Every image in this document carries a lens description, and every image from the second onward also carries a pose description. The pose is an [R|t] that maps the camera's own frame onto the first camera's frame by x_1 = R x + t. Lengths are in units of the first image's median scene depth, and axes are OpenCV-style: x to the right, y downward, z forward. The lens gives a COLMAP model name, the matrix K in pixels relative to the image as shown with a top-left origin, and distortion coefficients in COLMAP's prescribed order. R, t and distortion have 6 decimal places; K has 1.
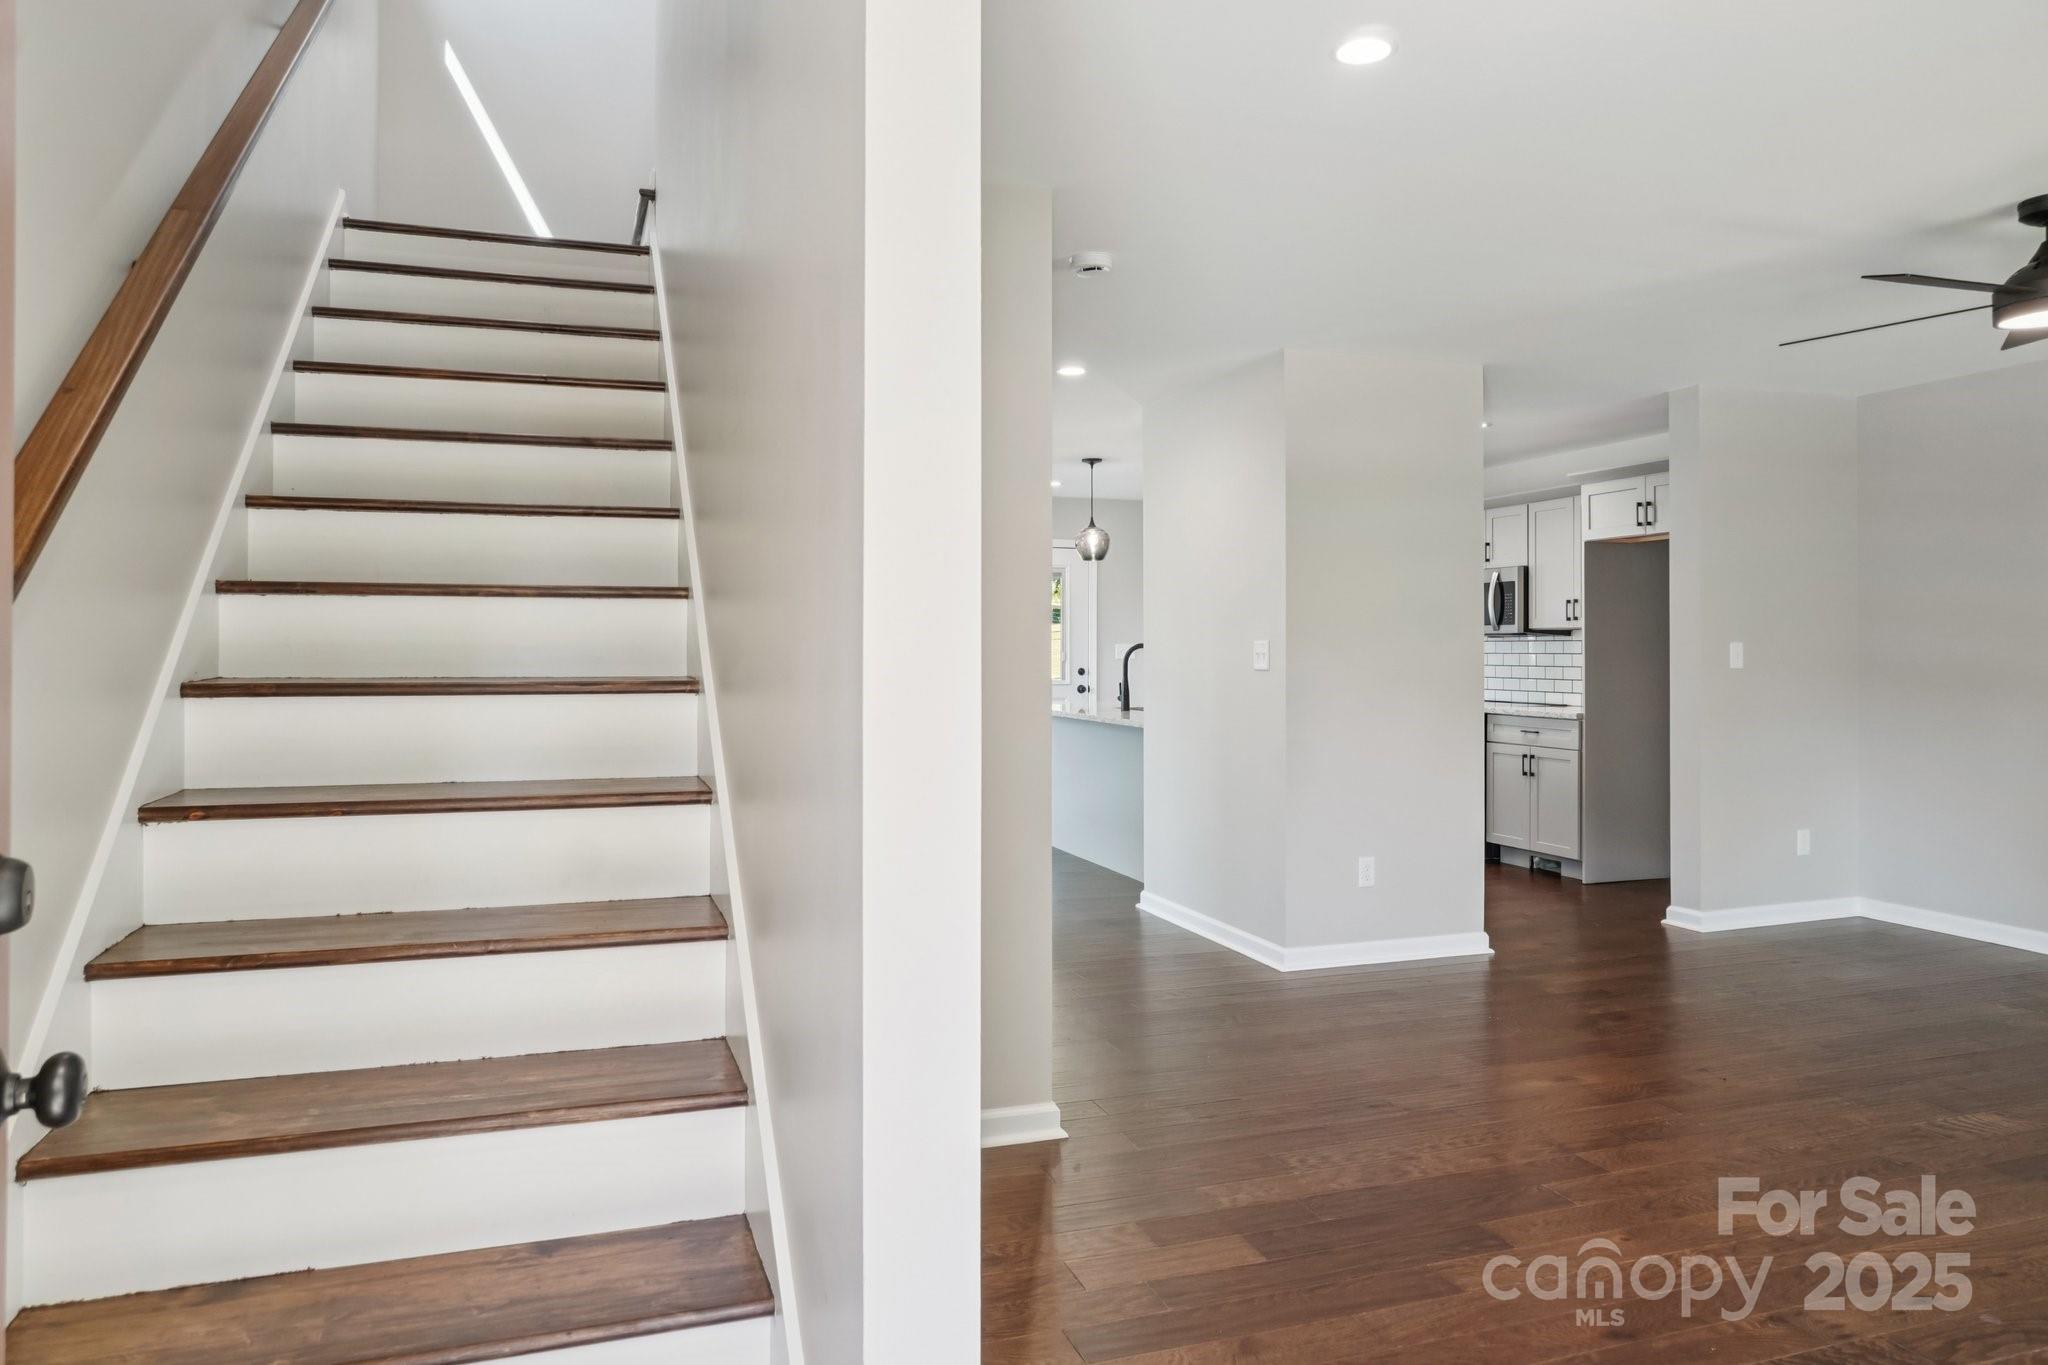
lens RADIAL K [[1361.1, 0, 999.9], [0, 1361.1, 641.7], [0, 0, 1]] dist [-0.003219, 0.000814]
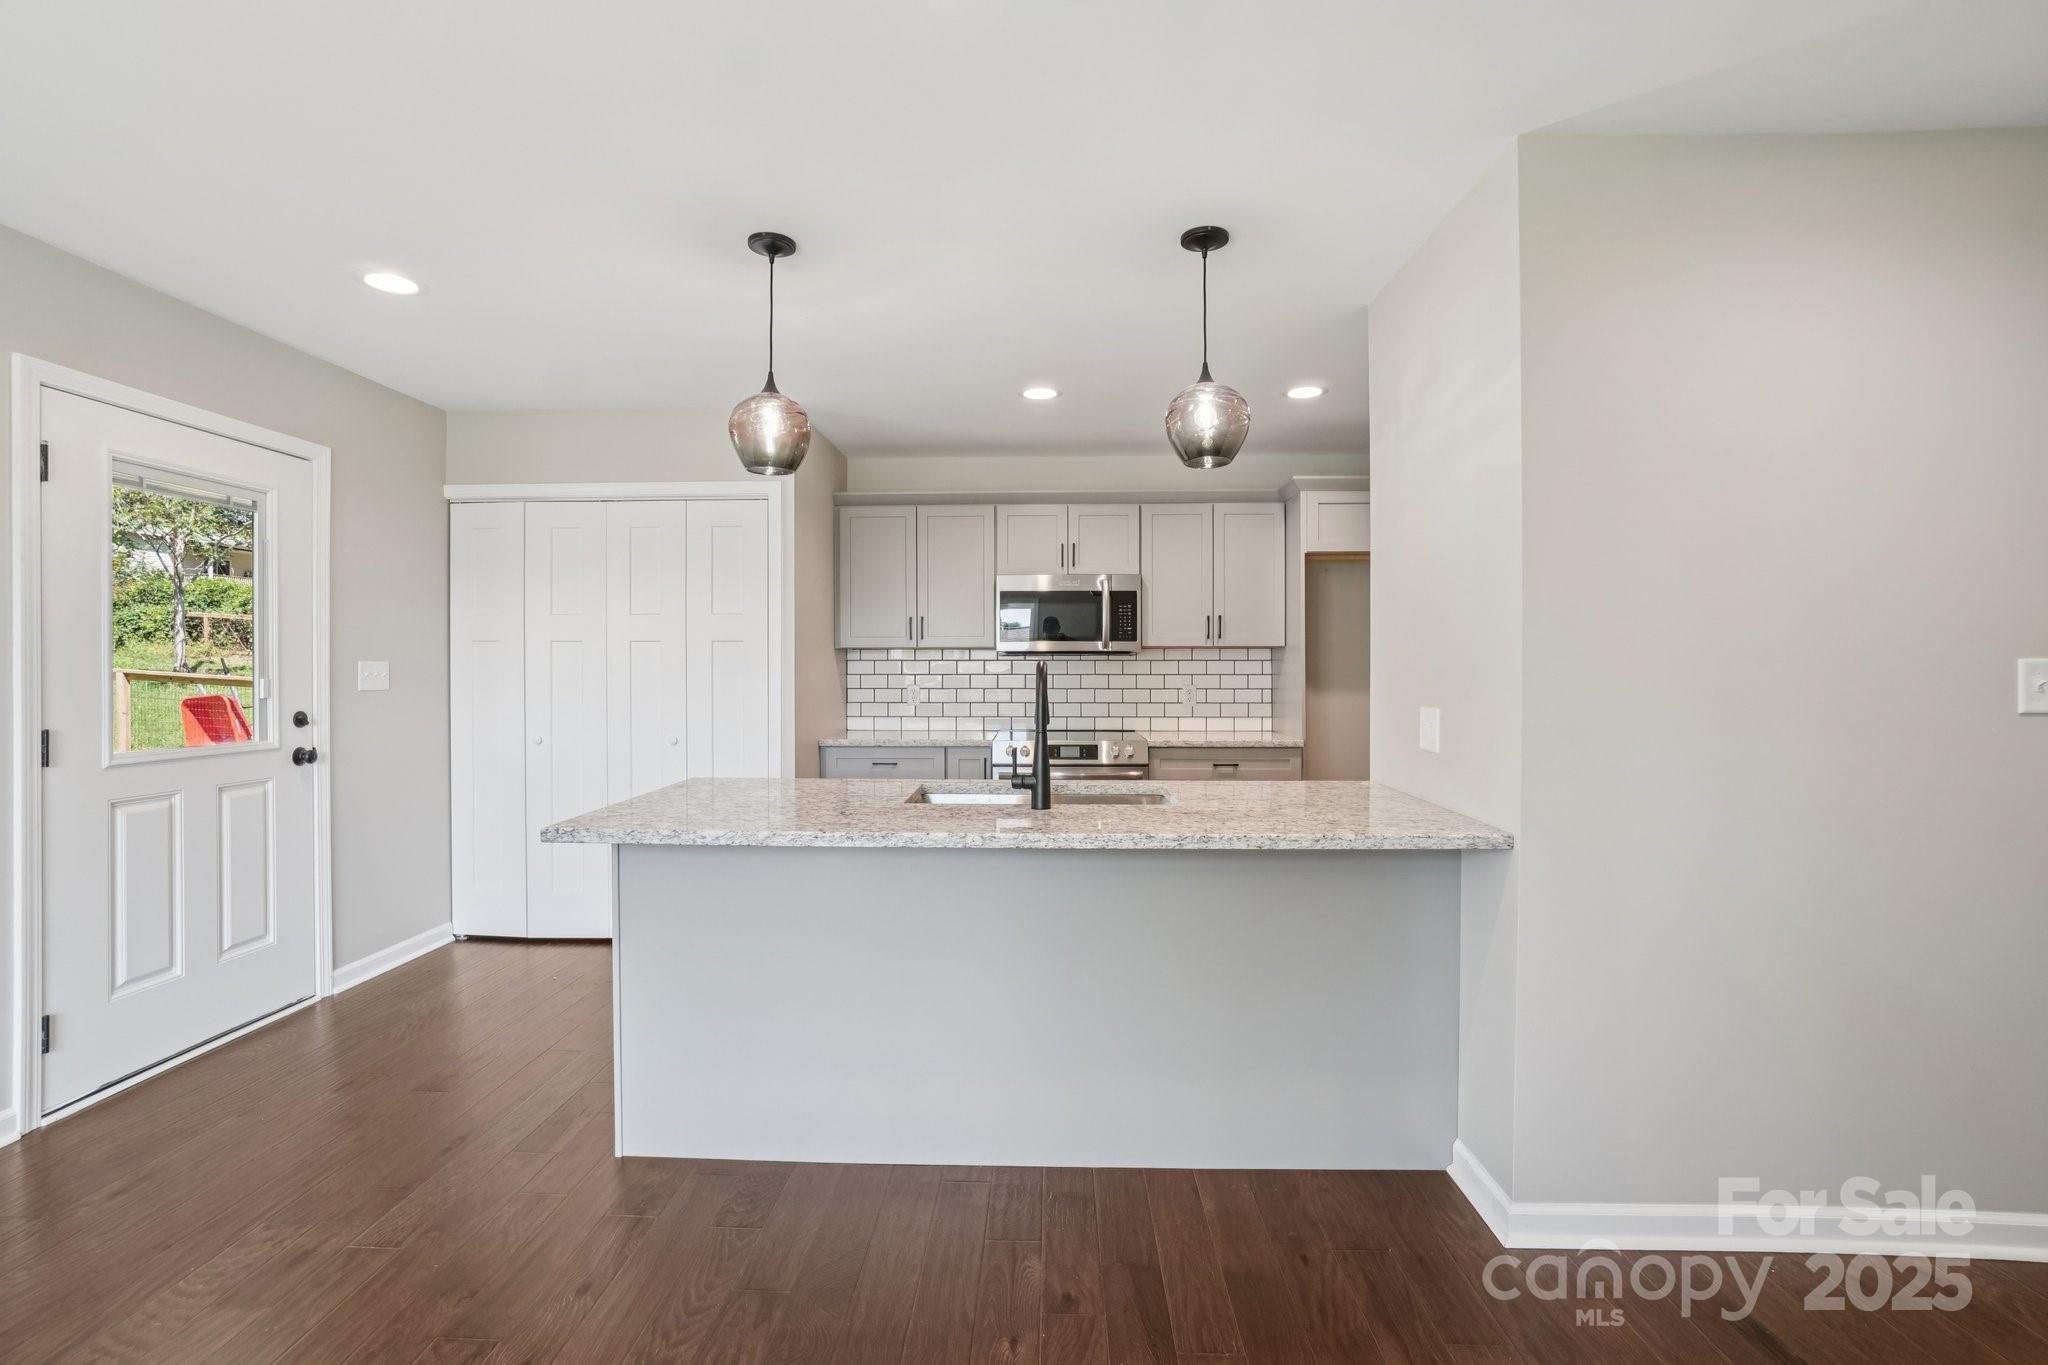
lens RADIAL K [[902.2, 0, 1026.3], [0, 902.2, 676.0], [0, 0, 1]] dist [-0.009607, -0.000028]
pose [[0.358463, -0.008838, 0.933502, -0.226648], [-0.003807, 0.999933, 0.010928, 0.004103], [-0.933536, -0.007471, 0.358405, 1.061622]]
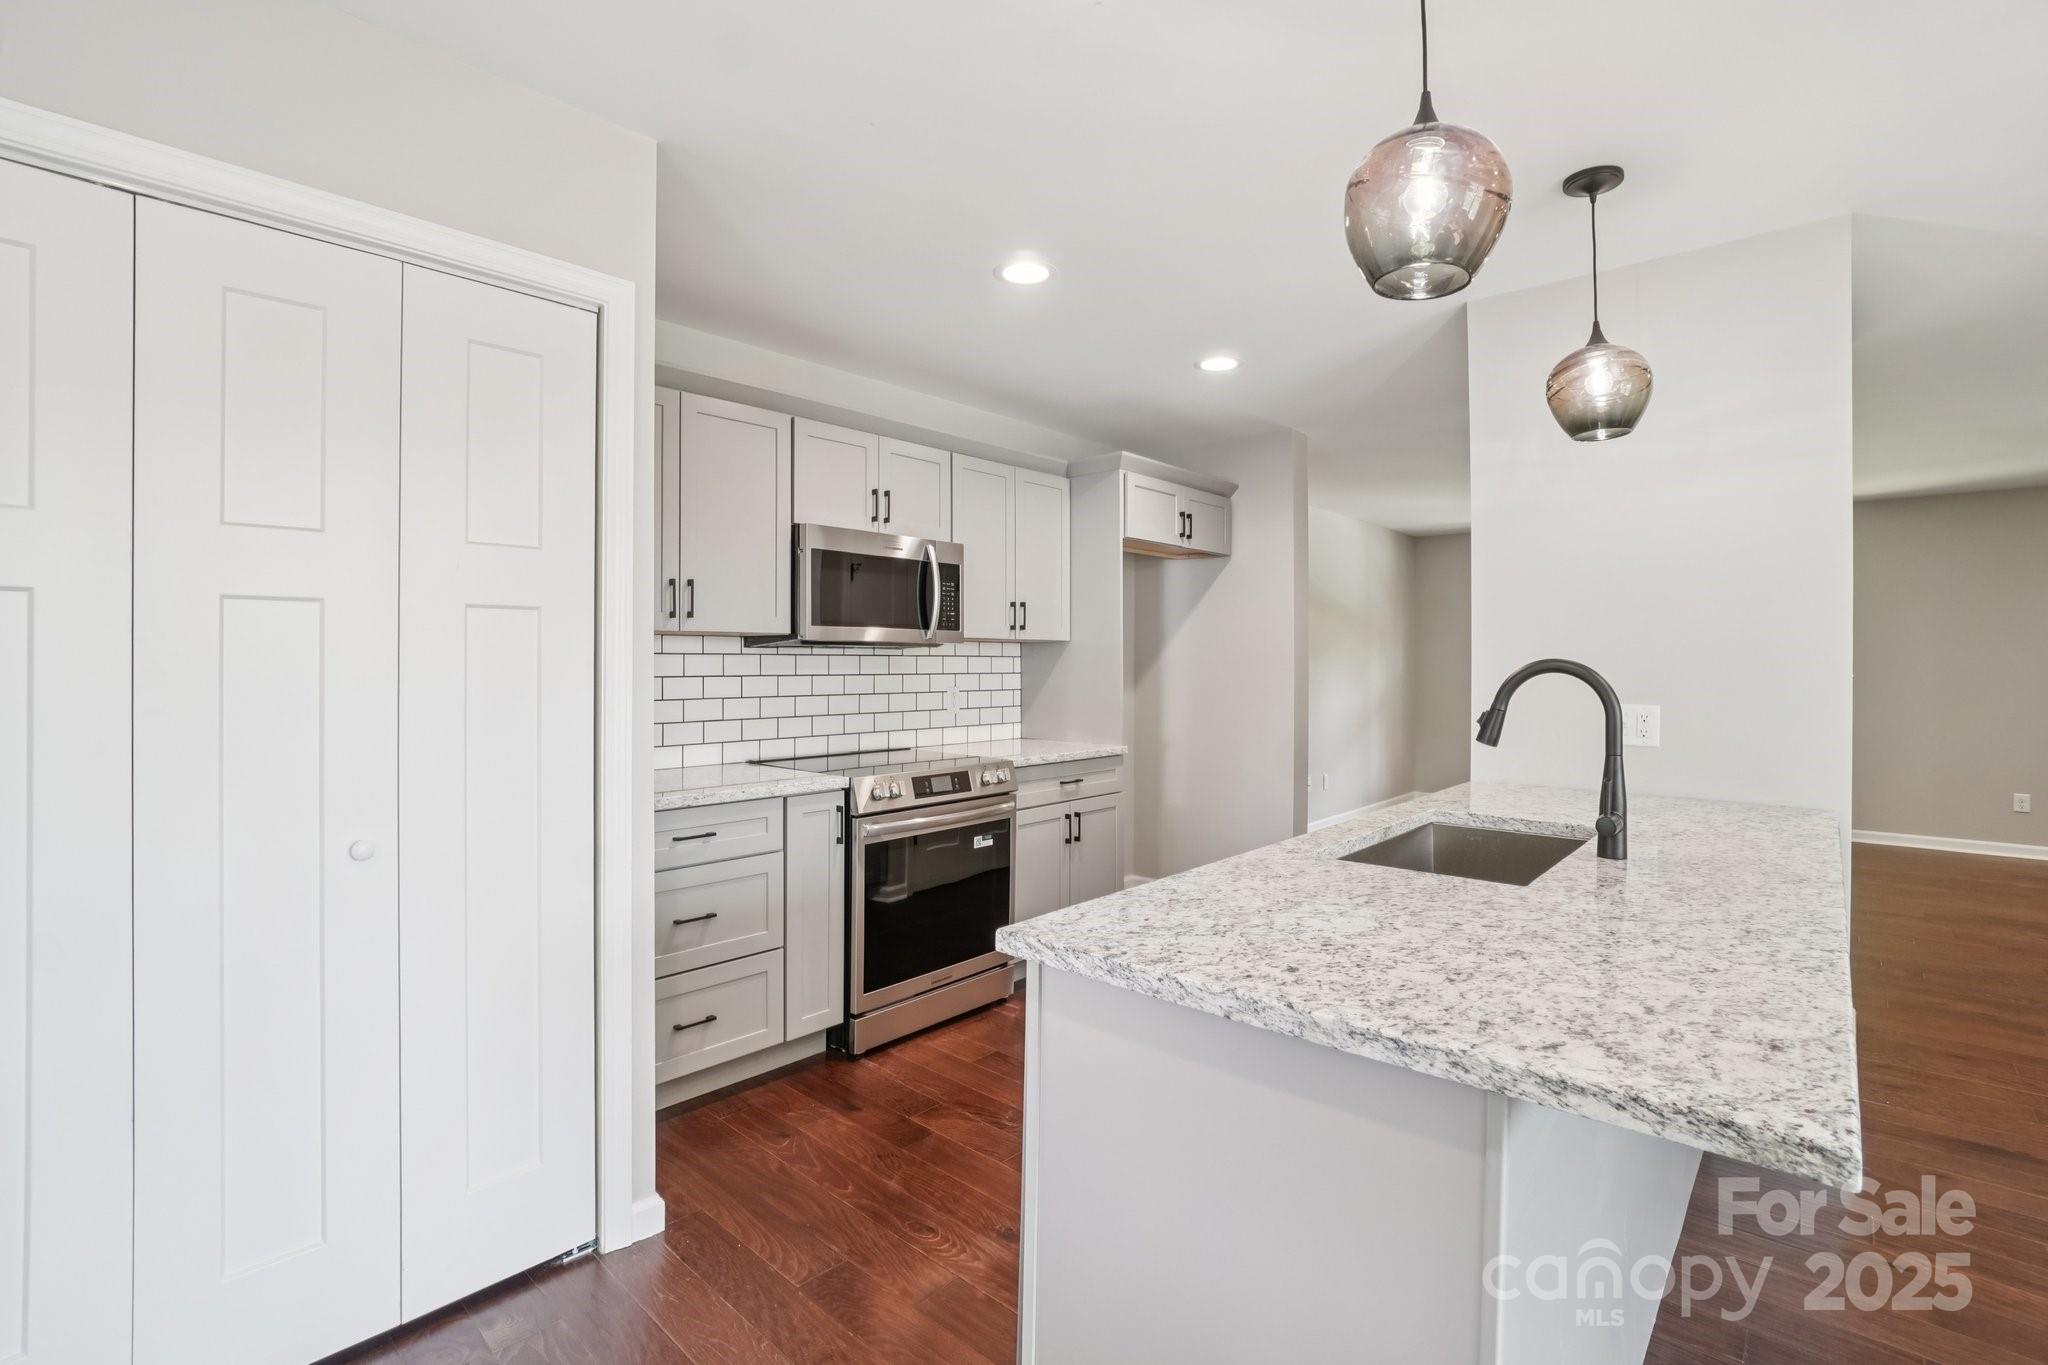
lens RADIAL K [[924.6, 0, 1033.0], [0, 924.6, 662.8], [0, 0, 1]] dist [-0.030593, 0.020327]
pose [[-0.488464, -0.000532, 0.872584, -0.038022], [-0.006374, 0.999975, -0.002958, 0.004703], [-0.872561, -0.007007, -0.488455, 1.469296]]
